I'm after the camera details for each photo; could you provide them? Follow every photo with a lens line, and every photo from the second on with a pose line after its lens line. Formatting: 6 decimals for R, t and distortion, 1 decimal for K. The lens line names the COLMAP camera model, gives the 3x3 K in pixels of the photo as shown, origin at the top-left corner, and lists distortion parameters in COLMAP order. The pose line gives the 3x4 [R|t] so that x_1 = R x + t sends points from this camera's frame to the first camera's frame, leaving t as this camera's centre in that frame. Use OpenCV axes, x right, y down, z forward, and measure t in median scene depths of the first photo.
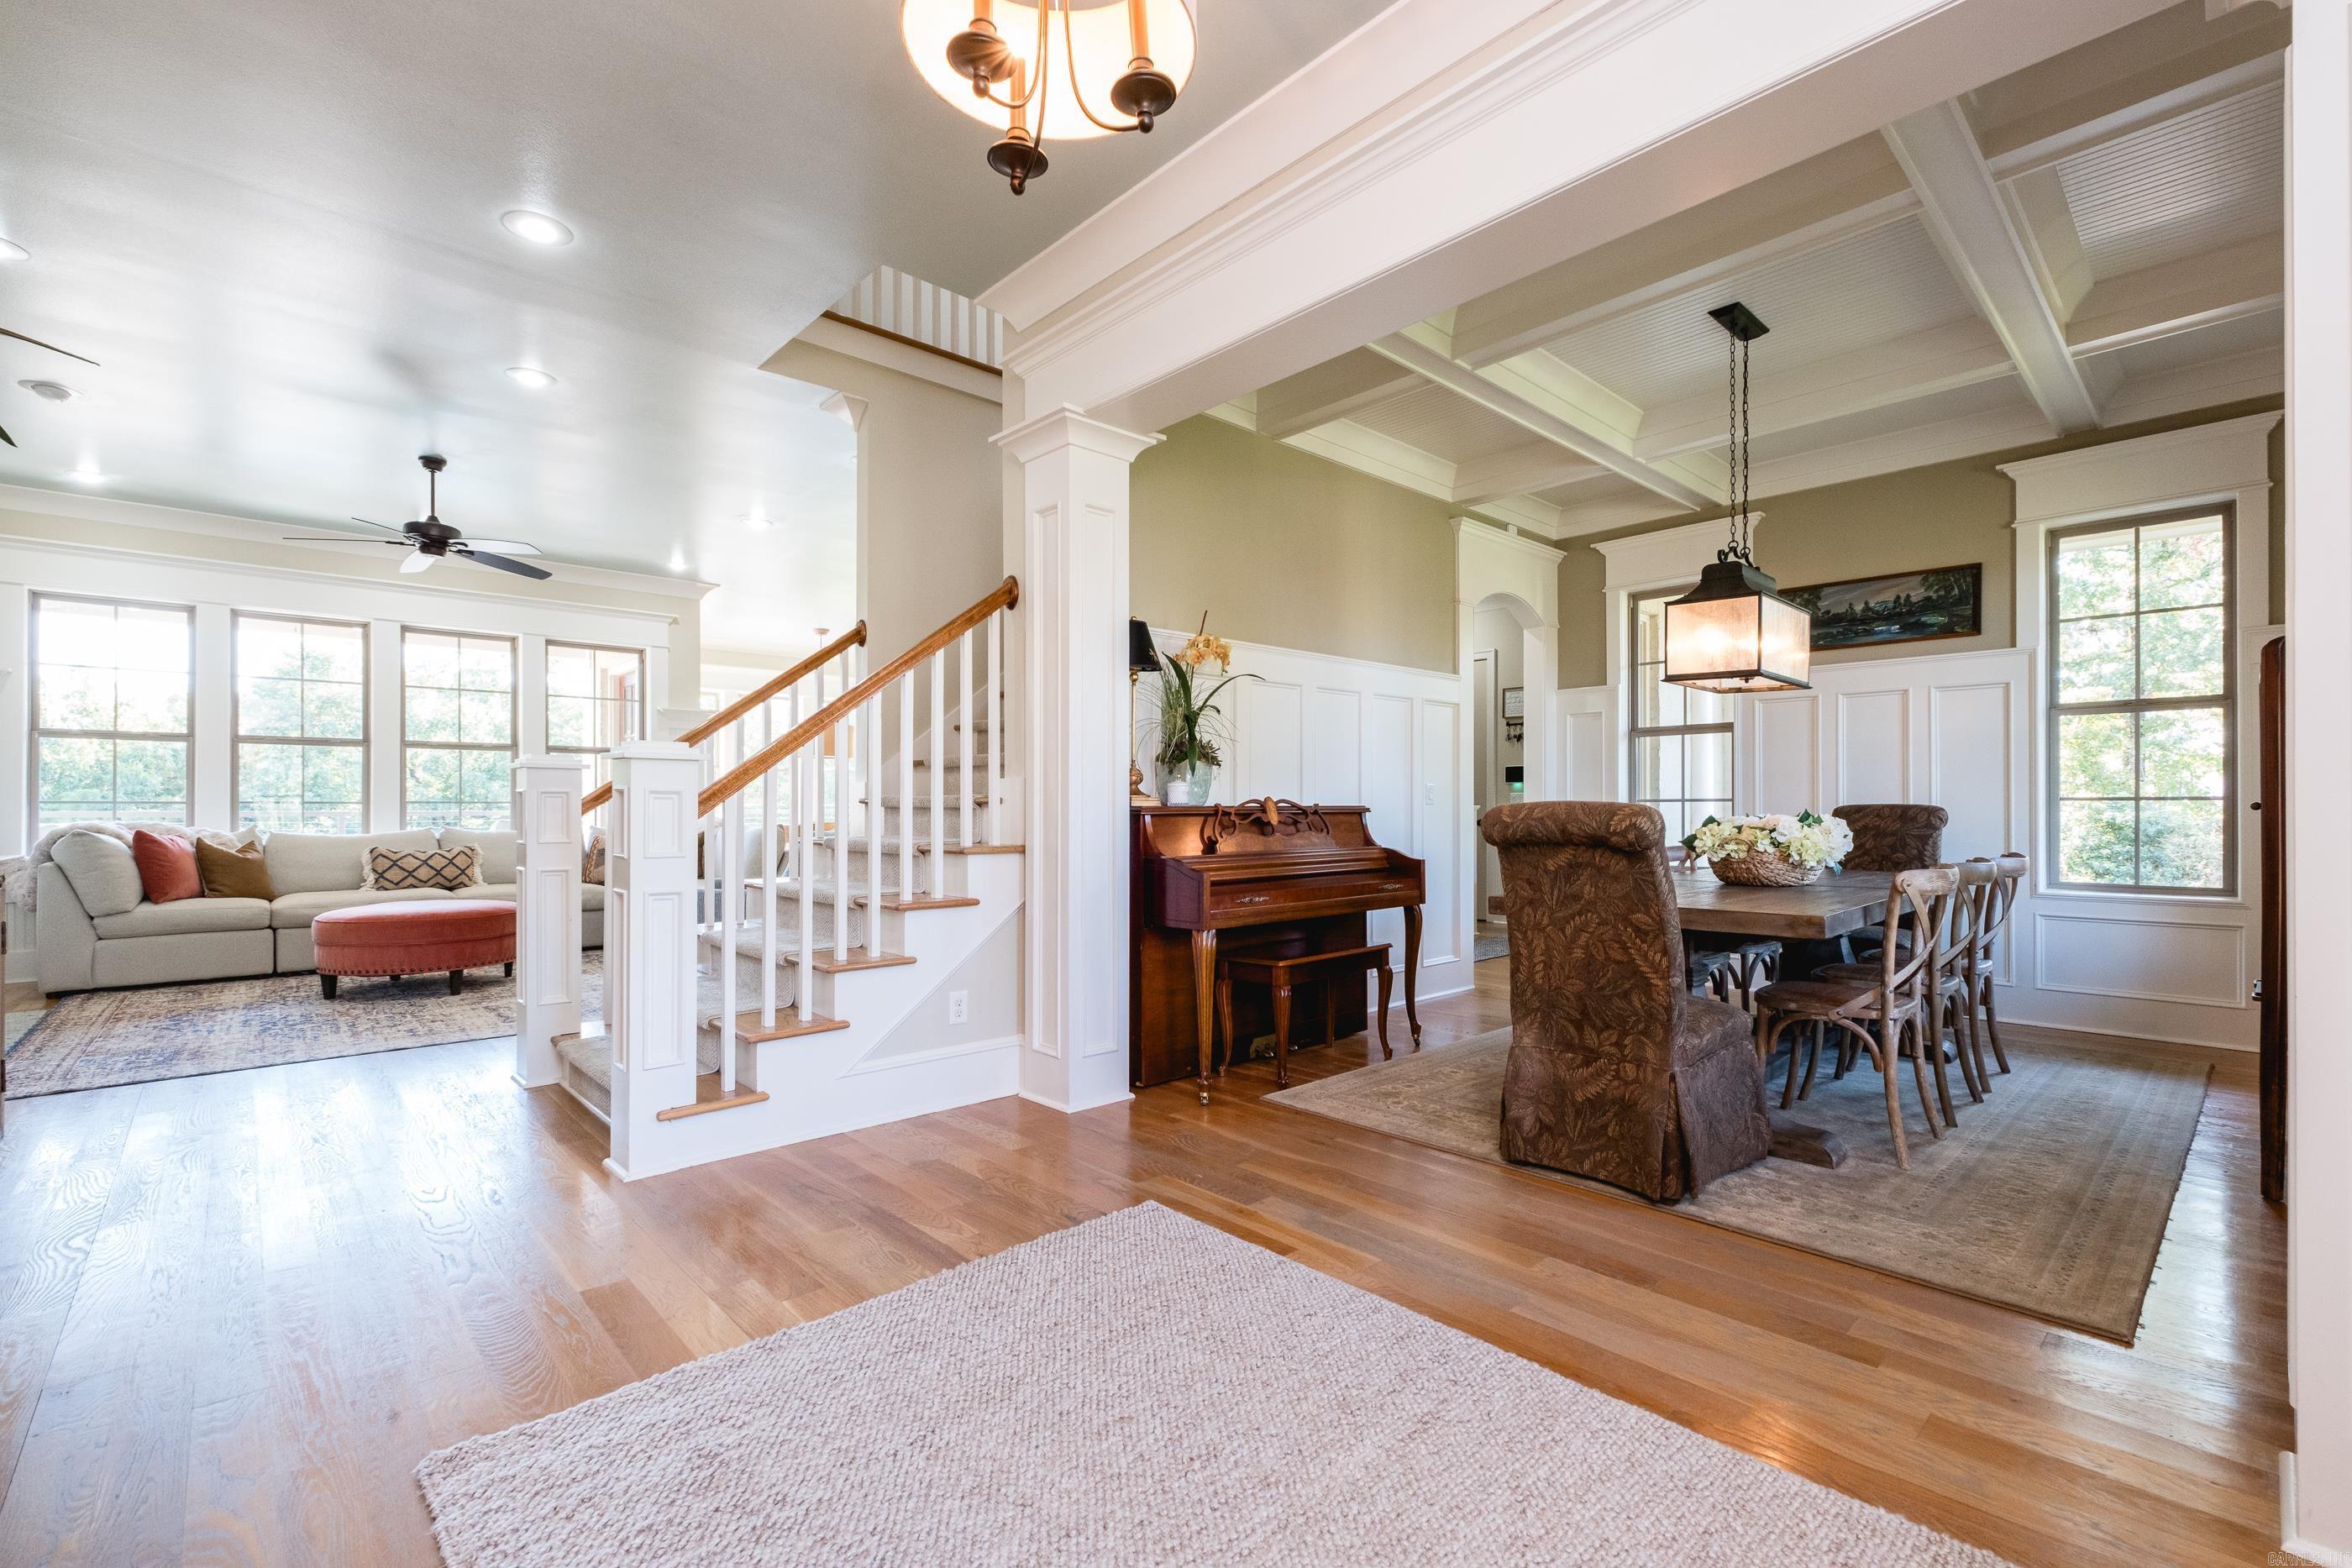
lens RADIAL K [[1005.5, 0, 1171.9], [0, 1005.5, 799.1], [0, 0, 1]] dist [-0.001241, -0.003679]
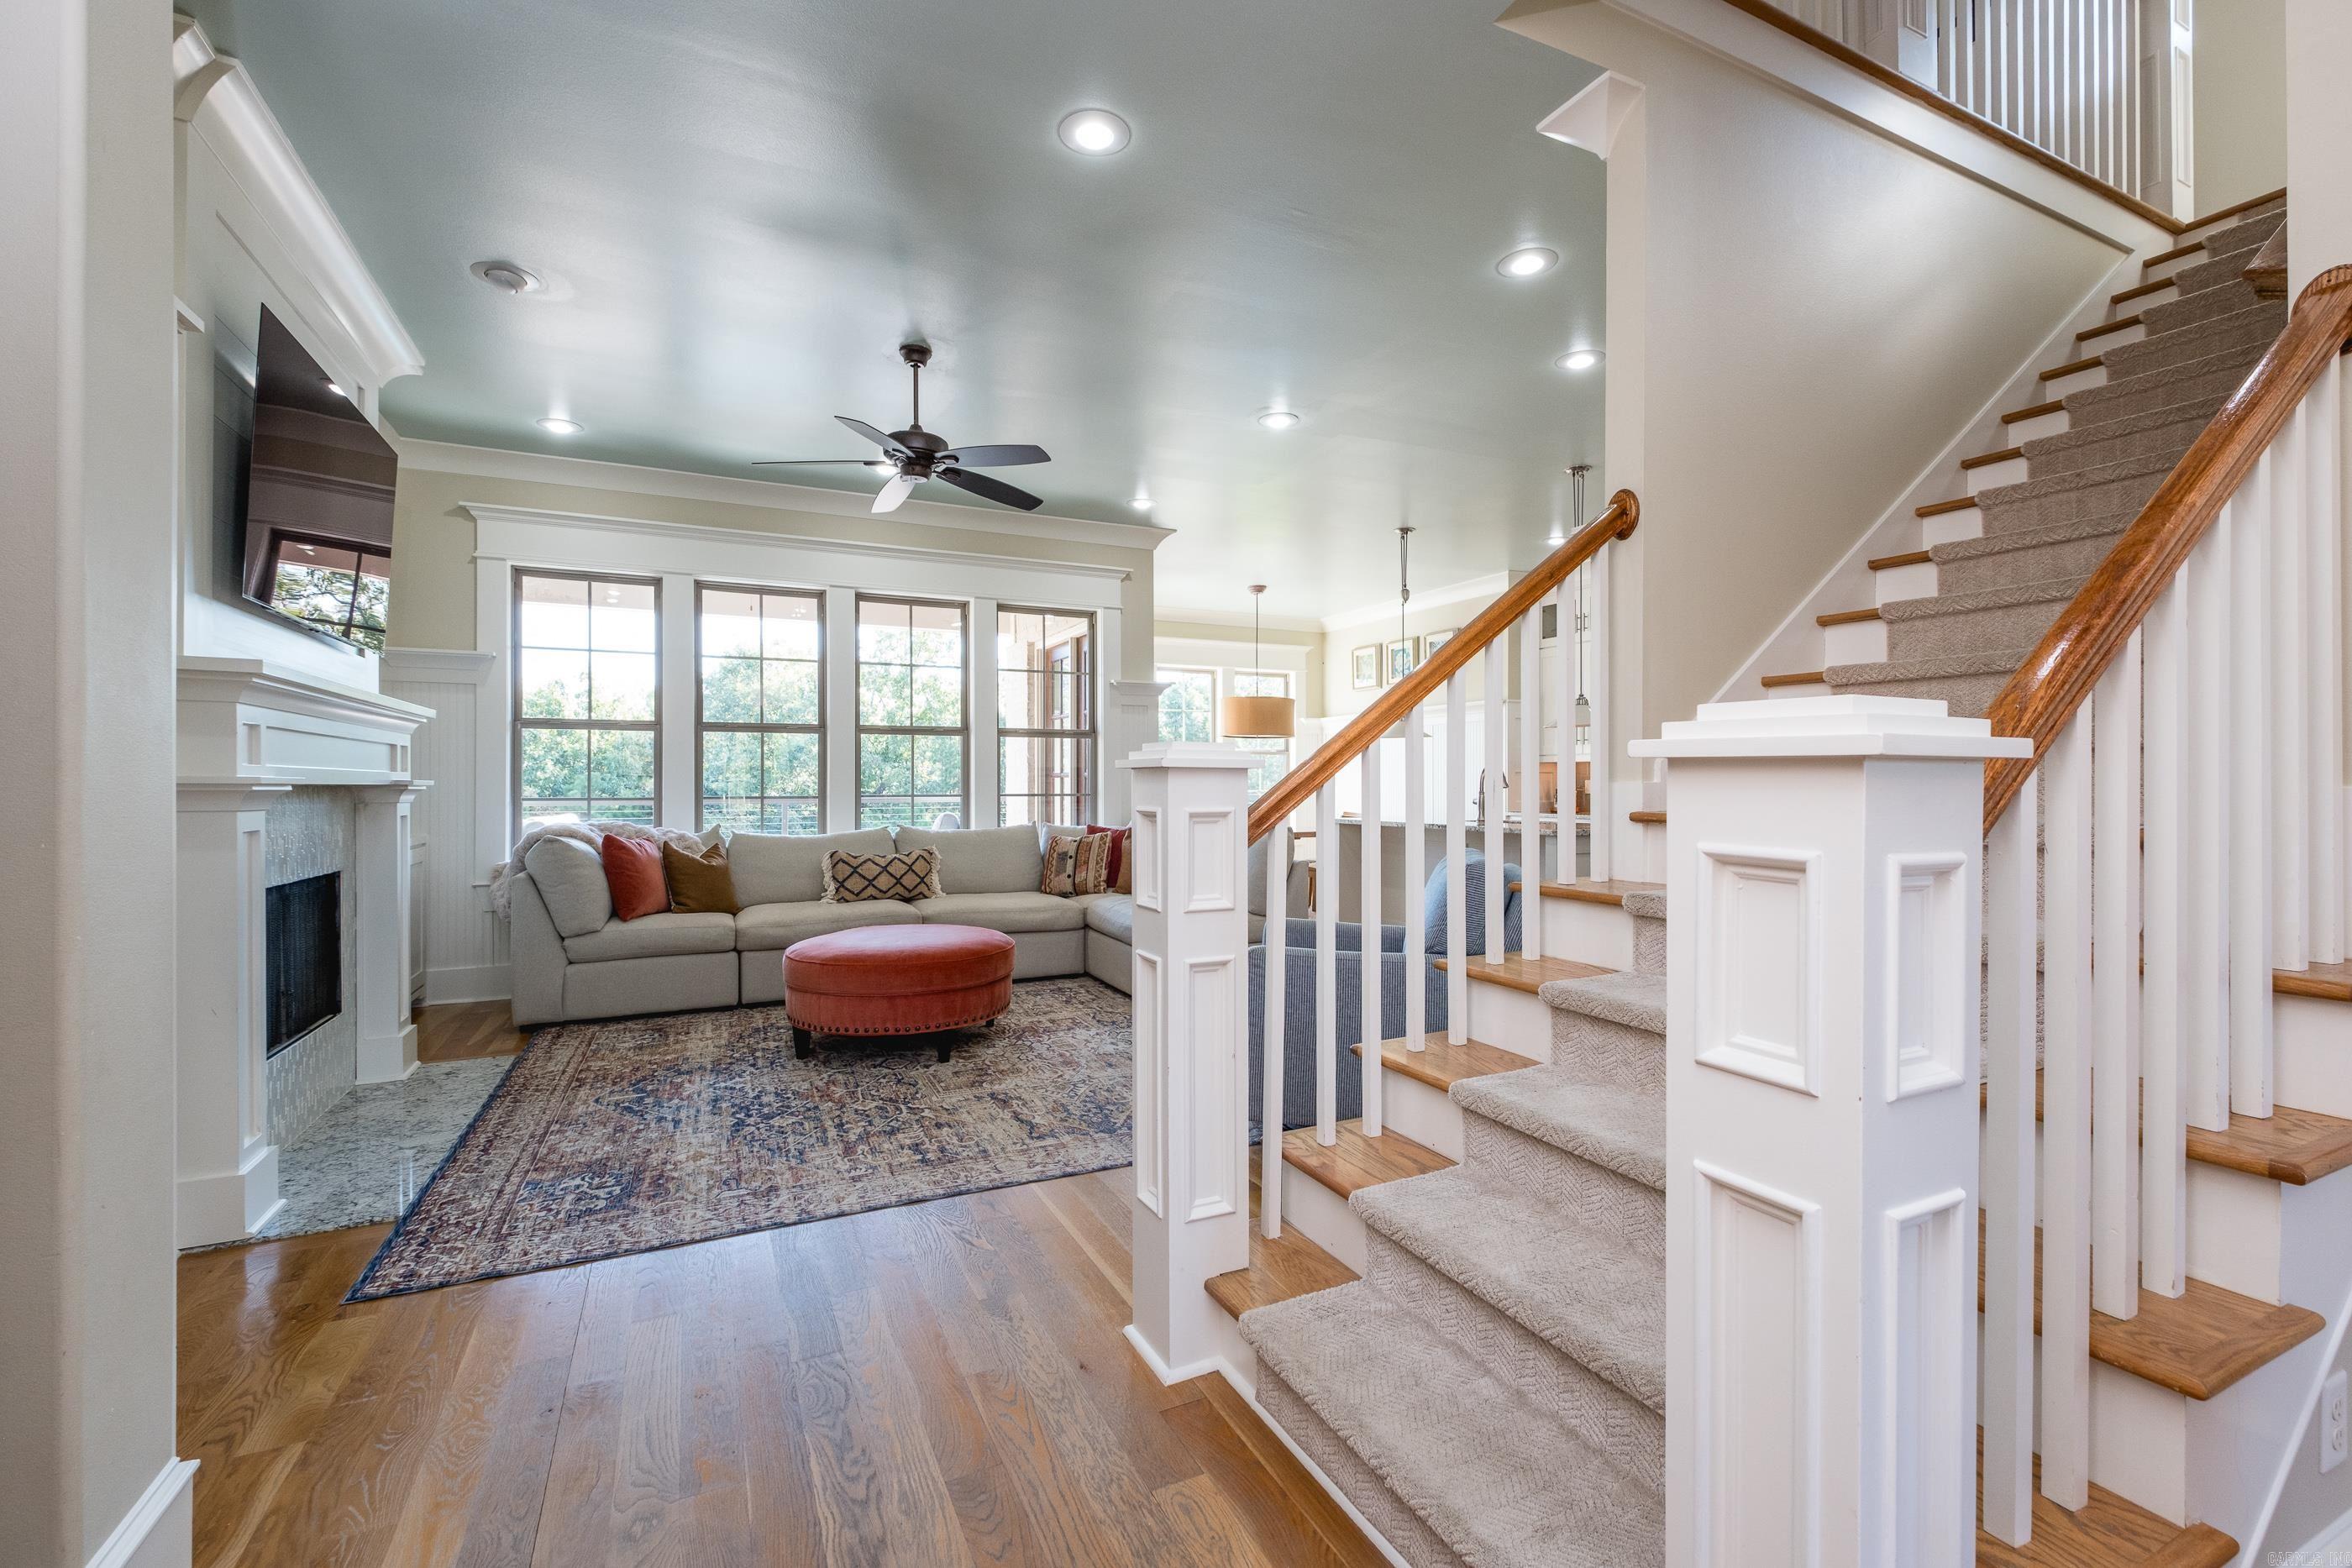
lens RADIAL K [[1011.6, 0, 1184.3], [0, 1011.6, 771.9], [0, 0, 1]] dist [0.000735, -0.001289]
pose [[0.955033, -0.005646, -0.296446, -0.275711], [0.004285, 0.999977, -0.005242, -0.013995], [0.296469, 0.003736, 0.955035, 0.288444]]
